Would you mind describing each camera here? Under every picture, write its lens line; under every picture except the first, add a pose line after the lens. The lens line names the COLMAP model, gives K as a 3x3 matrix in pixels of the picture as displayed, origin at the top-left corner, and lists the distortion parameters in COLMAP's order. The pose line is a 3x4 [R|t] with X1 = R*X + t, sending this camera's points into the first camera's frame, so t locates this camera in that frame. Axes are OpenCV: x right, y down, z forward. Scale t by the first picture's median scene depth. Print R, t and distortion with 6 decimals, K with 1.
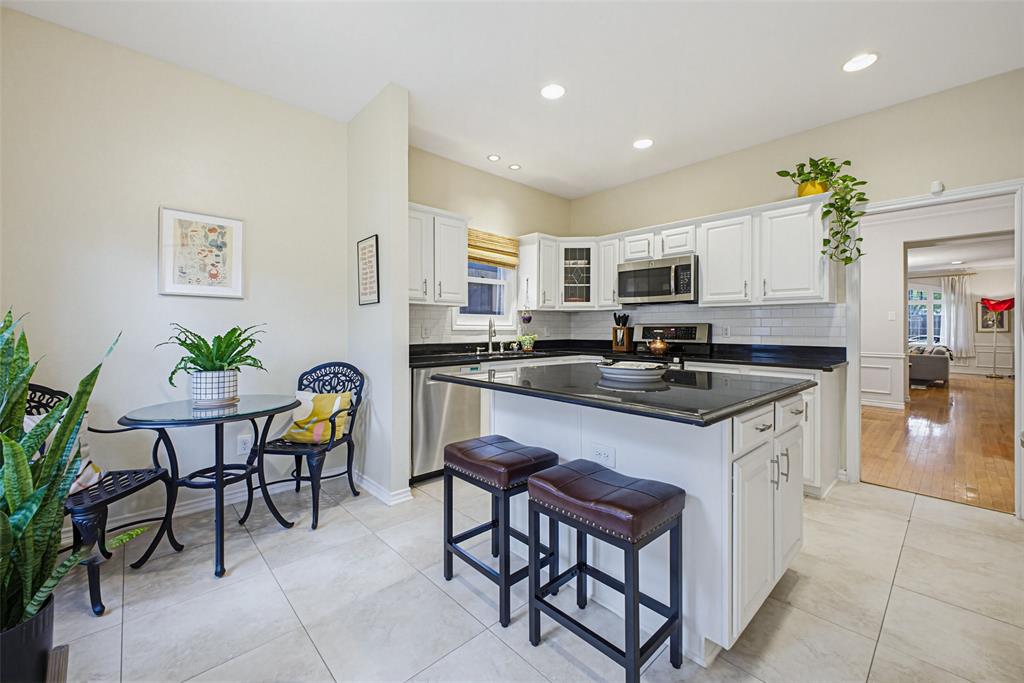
lens RADIAL K [[411.3, 0, 505.6], [0, 411.3, 330.3], [0, 0, 1]] dist [0.015897, -0.000123]
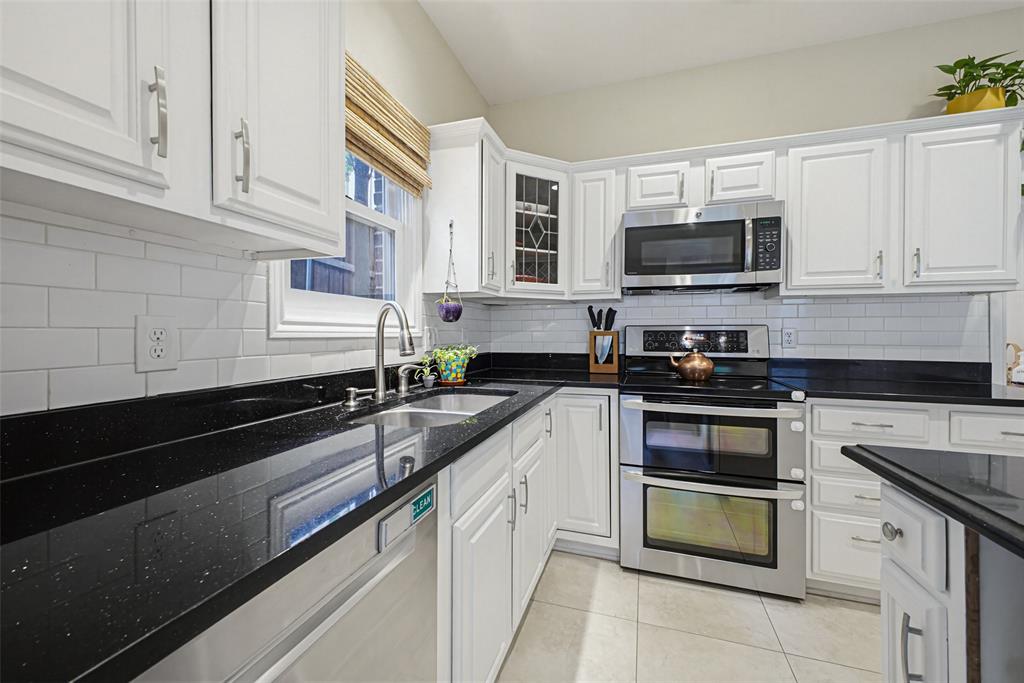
lens RADIAL K [[428.1, 0, 527.8], [0, 428.1, 342.4], [0, 0, 1]] dist [-0.001243, -0.000254]
pose [[0.874722, -0.008353, 0.484554, -0.105325], [-0.000049, 0.999850, 0.017324, -0.002320], [-0.484626, -0.015177, 0.874590, 0.552842]]
